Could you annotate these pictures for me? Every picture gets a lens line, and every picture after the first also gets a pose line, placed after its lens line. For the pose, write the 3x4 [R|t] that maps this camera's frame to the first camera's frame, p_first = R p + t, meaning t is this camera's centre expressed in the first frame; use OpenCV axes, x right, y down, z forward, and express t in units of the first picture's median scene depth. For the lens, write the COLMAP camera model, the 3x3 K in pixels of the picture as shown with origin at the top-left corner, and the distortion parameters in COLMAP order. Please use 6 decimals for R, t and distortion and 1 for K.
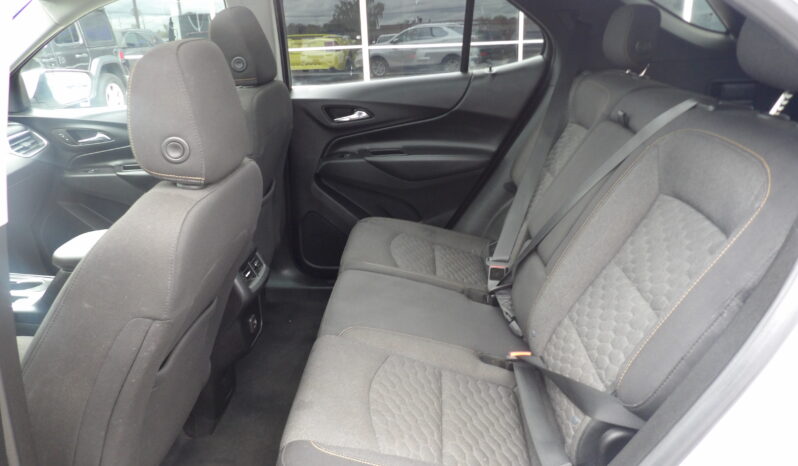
lens RADIAL K [[581.8, 0, 391.7], [0, 581.8, 231.0], [0, 0, 1]] dist [-0.041222, 0.059602]
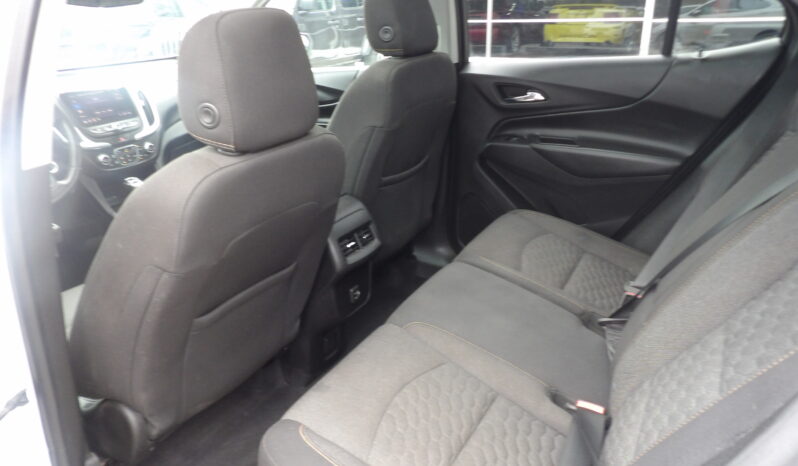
lens RADIAL K [[581.8, 0, 394.2], [0, 581.8, 231.0], [0, 0, 1]] dist [-0.041222, 0.059602]
pose [[0.883481, 0.185947, -0.429982, 0.203891], [-0.164641, 0.982543, 0.086618, -0.040920], [0.438582, -0.005732, 0.898673, 0.104479]]
